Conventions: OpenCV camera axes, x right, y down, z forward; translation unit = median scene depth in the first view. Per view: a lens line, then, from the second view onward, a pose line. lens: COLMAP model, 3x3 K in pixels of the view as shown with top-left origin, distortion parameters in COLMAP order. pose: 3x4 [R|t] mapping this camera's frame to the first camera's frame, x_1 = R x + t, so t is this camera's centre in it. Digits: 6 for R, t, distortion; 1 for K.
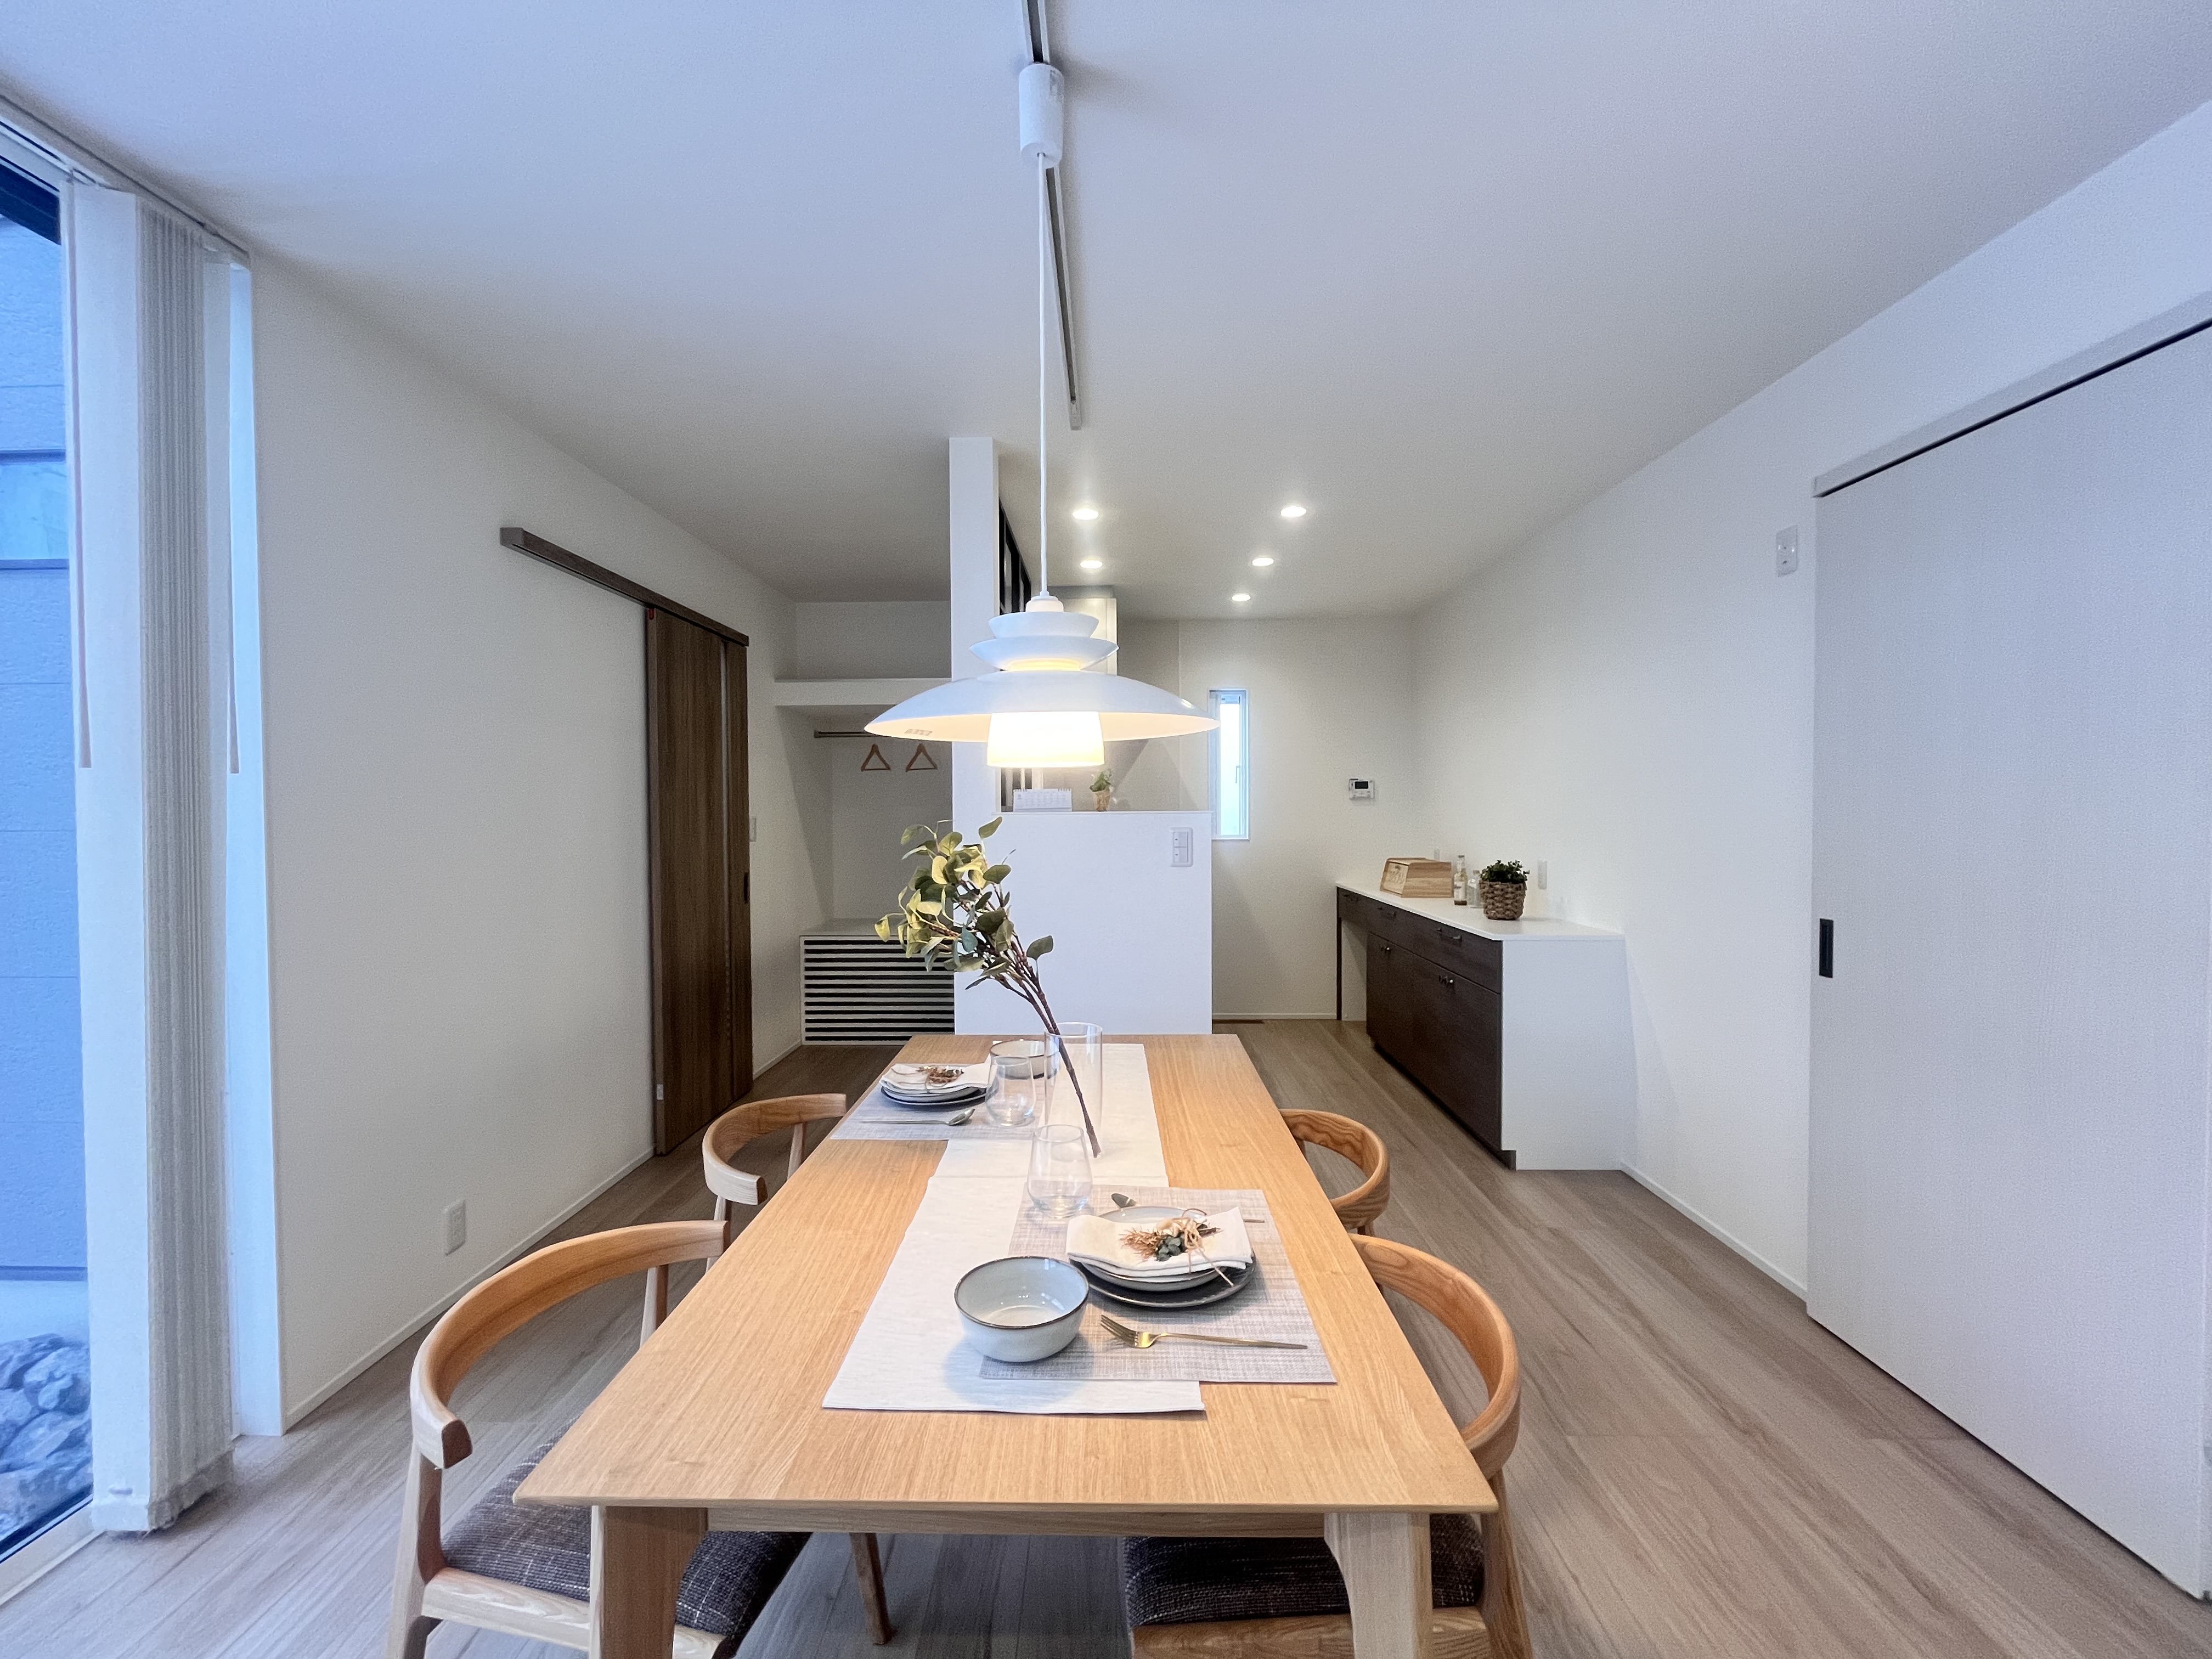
lens RADIAL K [[899.0, 0, 1092.4], [0, 899.0, 825.7], [0, 0, 1]] dist [-0.001437, -0.001189]
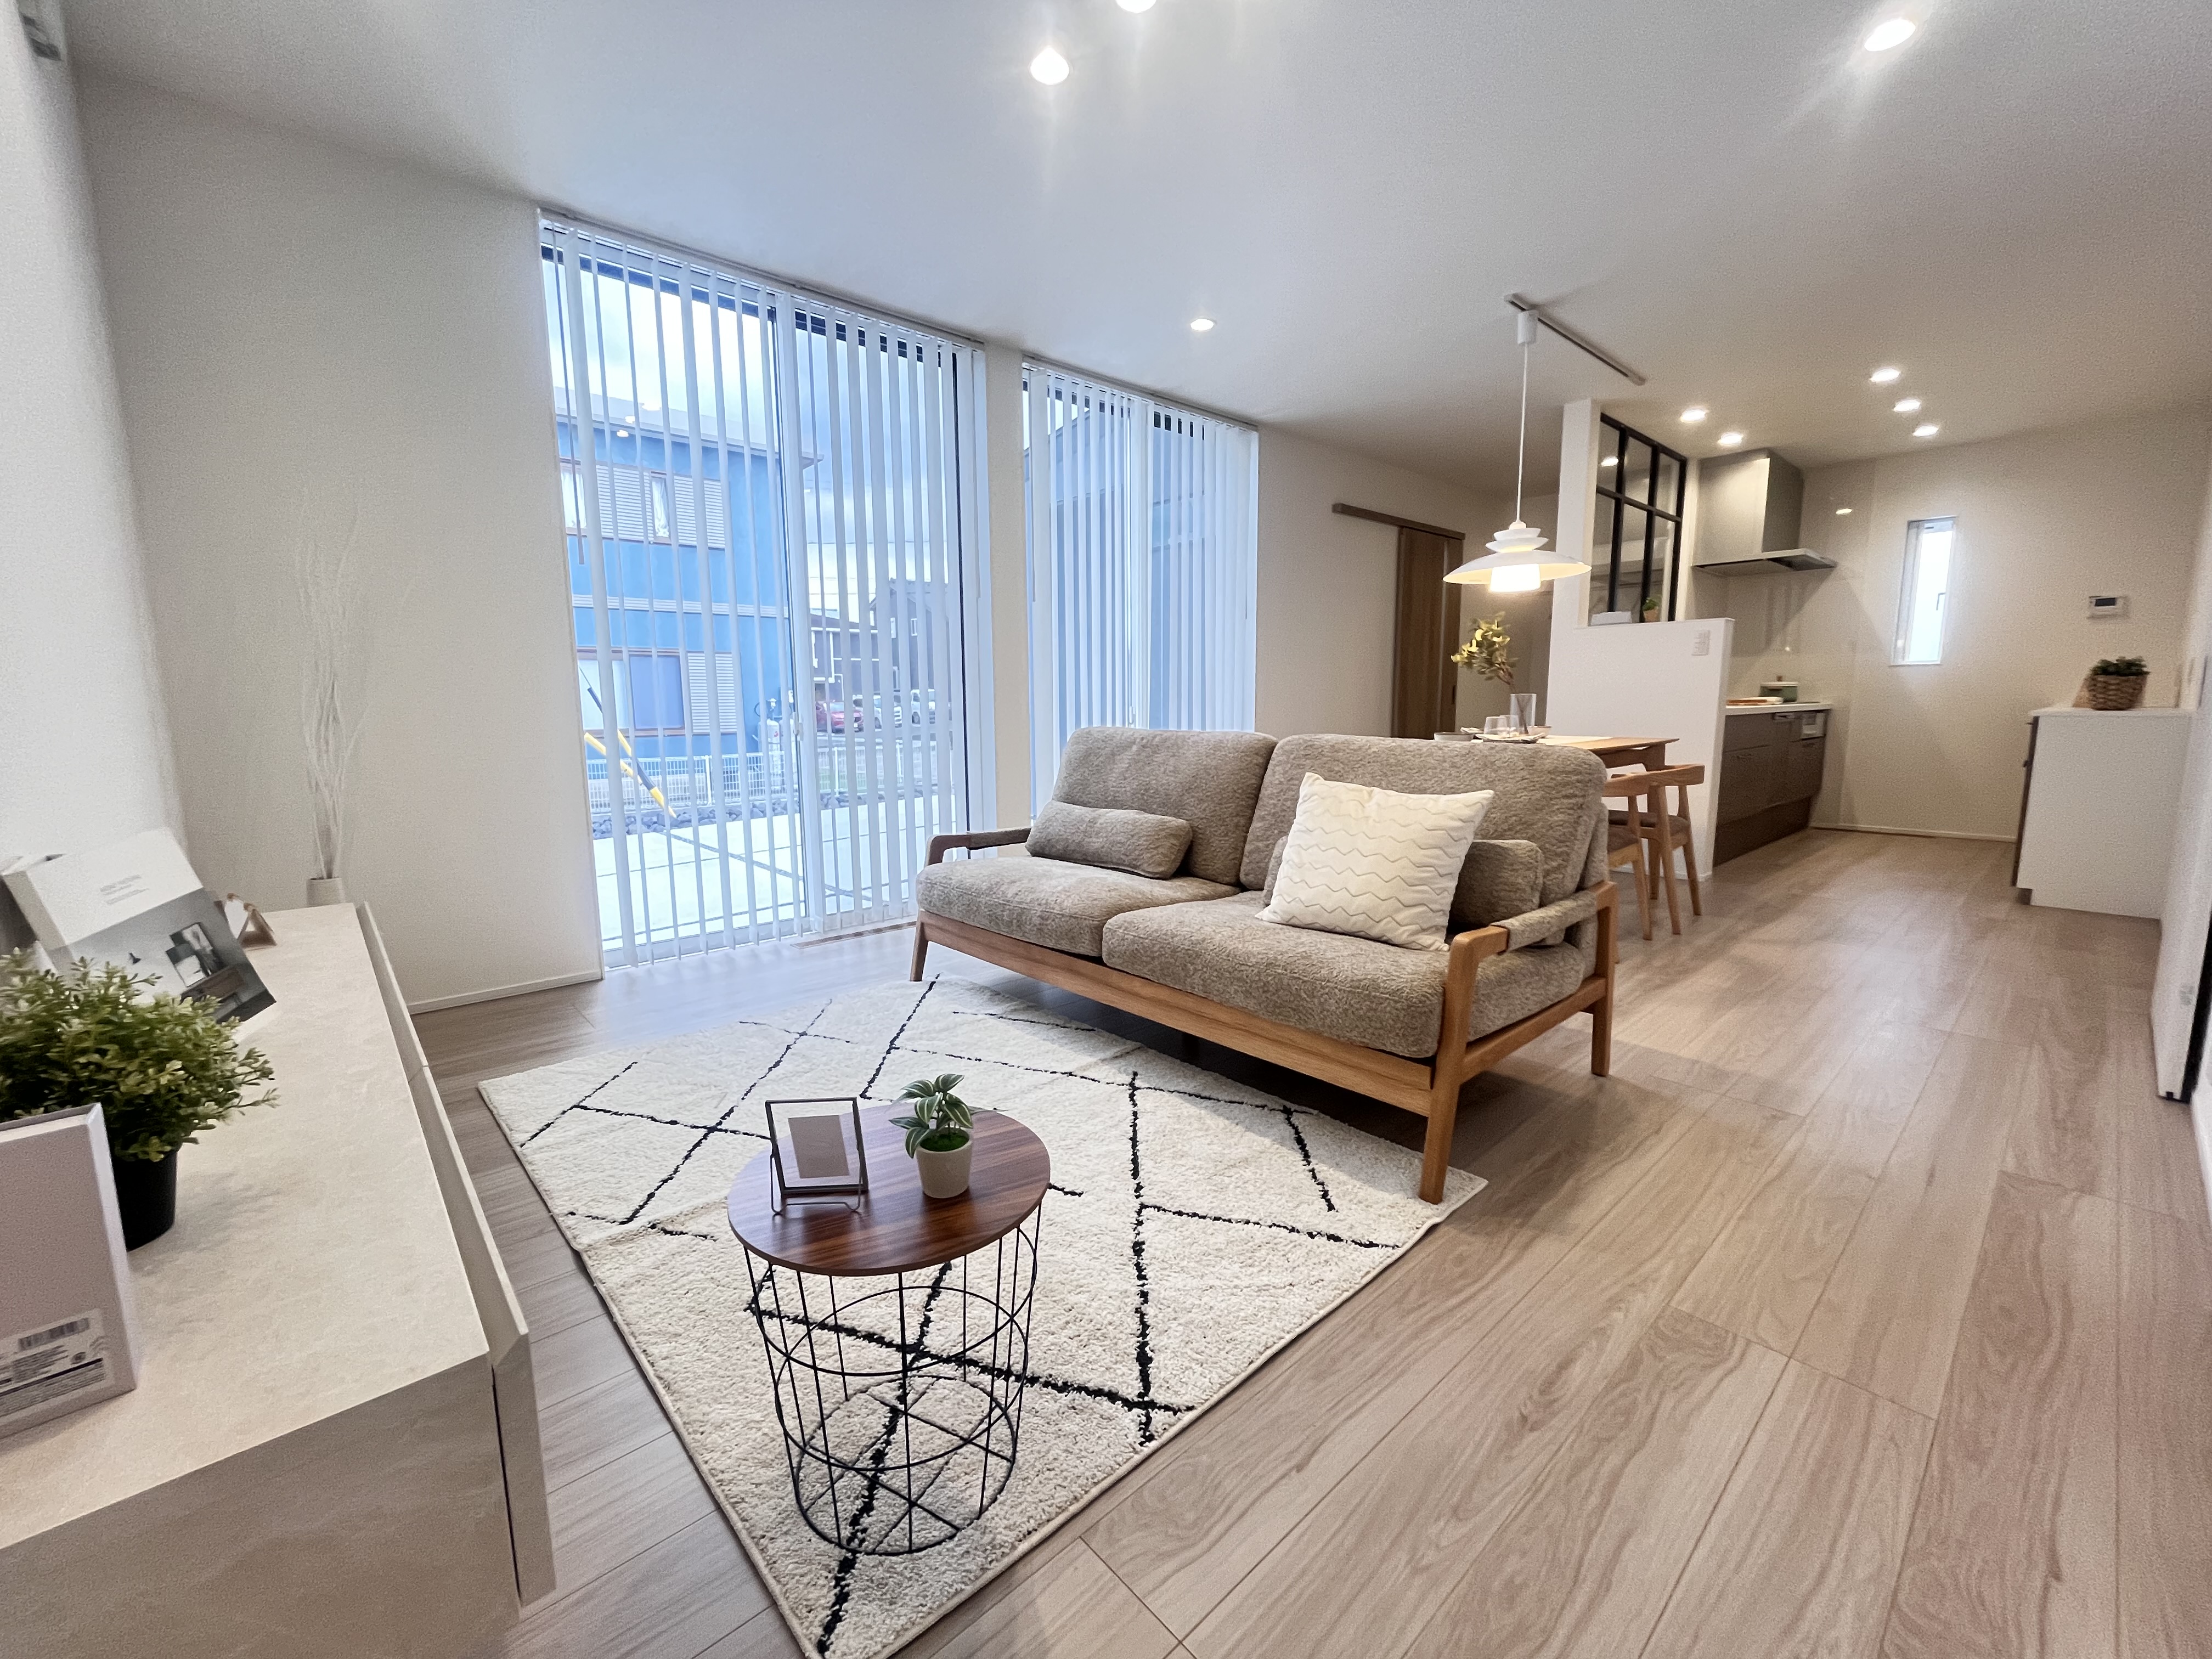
lens RADIAL K [[899.0, 0, 1084.6], [0, 899.0, 833.7], [0, 0, 1]] dist [-0.001437, -0.001189]
pose [[0.680919, 0.105756, -0.724683, 0.399674], [-0.007441, 0.990467, 0.137552, 0.108999], [0.732321, -0.088269, 0.675214, -0.659728]]
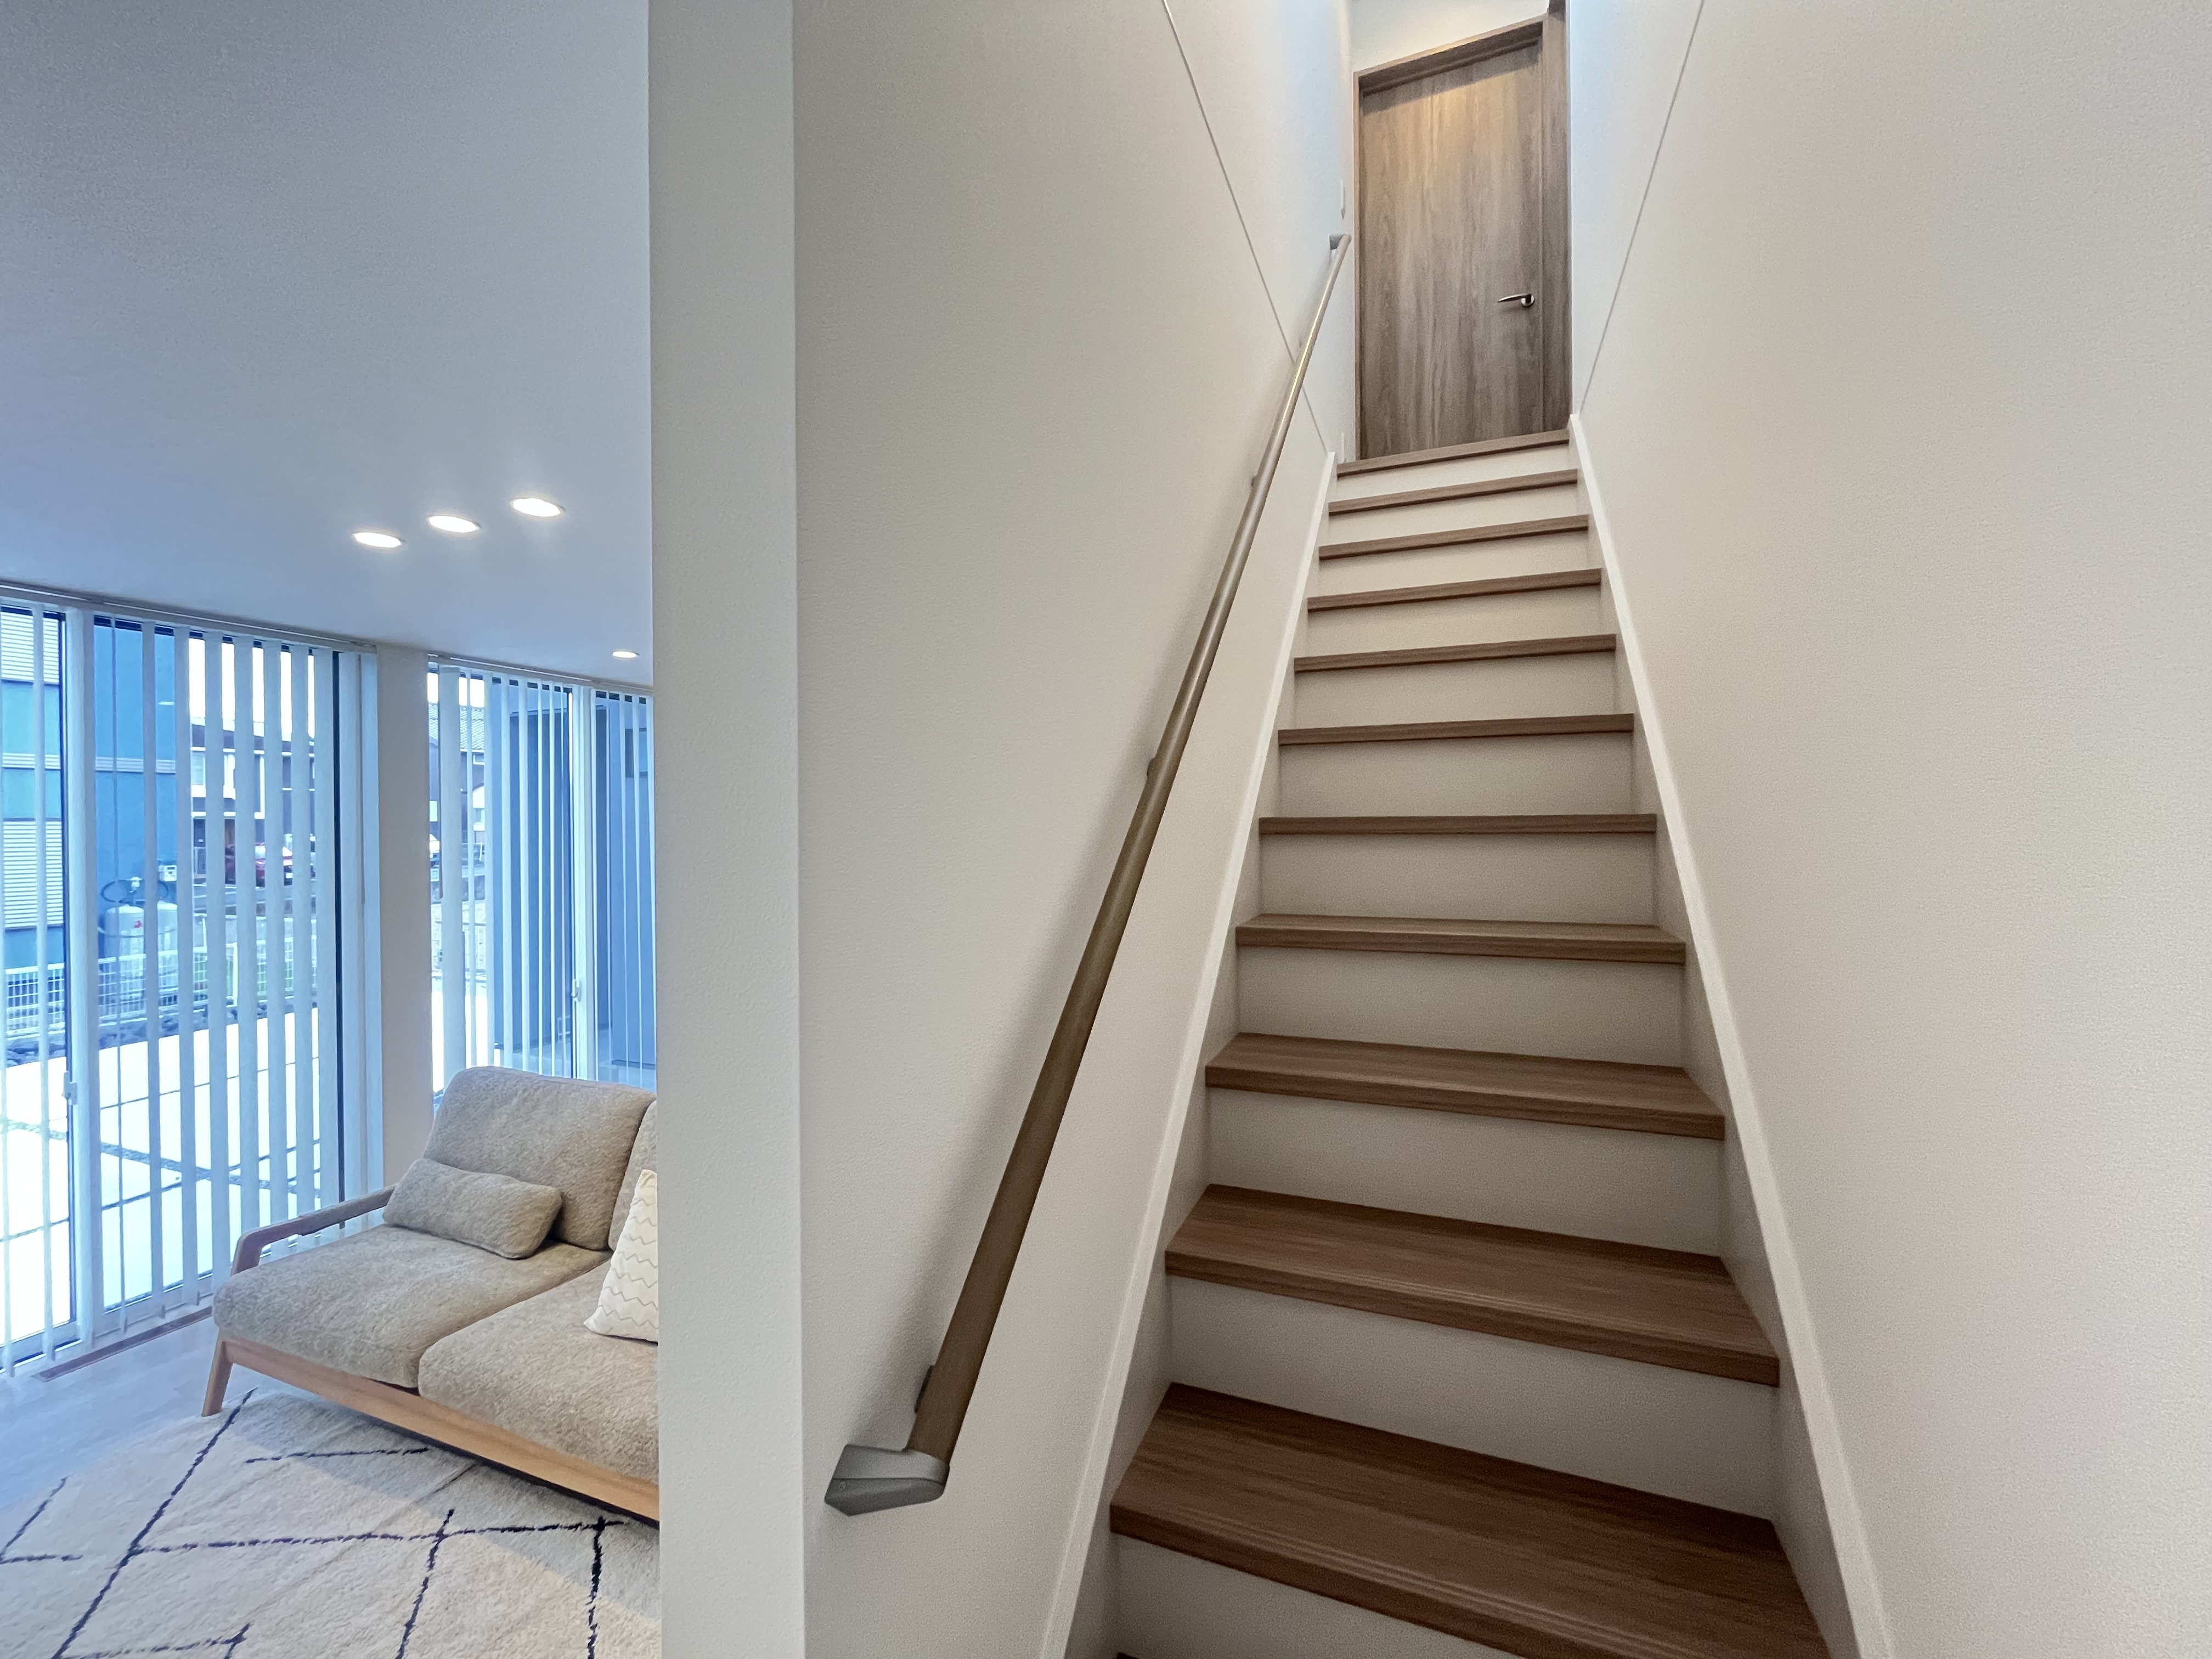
lens RADIAL K [[899.0, 0, 1098.1], [0, 899.0, 823.4], [0, 0, 1]] dist [-0.001437, -0.001189]
pose [[0.935880, 0.008028, -0.352227, 0.604415], [-0.008958, 0.999959, -0.001010, -0.102721], [0.352205, 0.004101, 0.935914, -0.649744]]
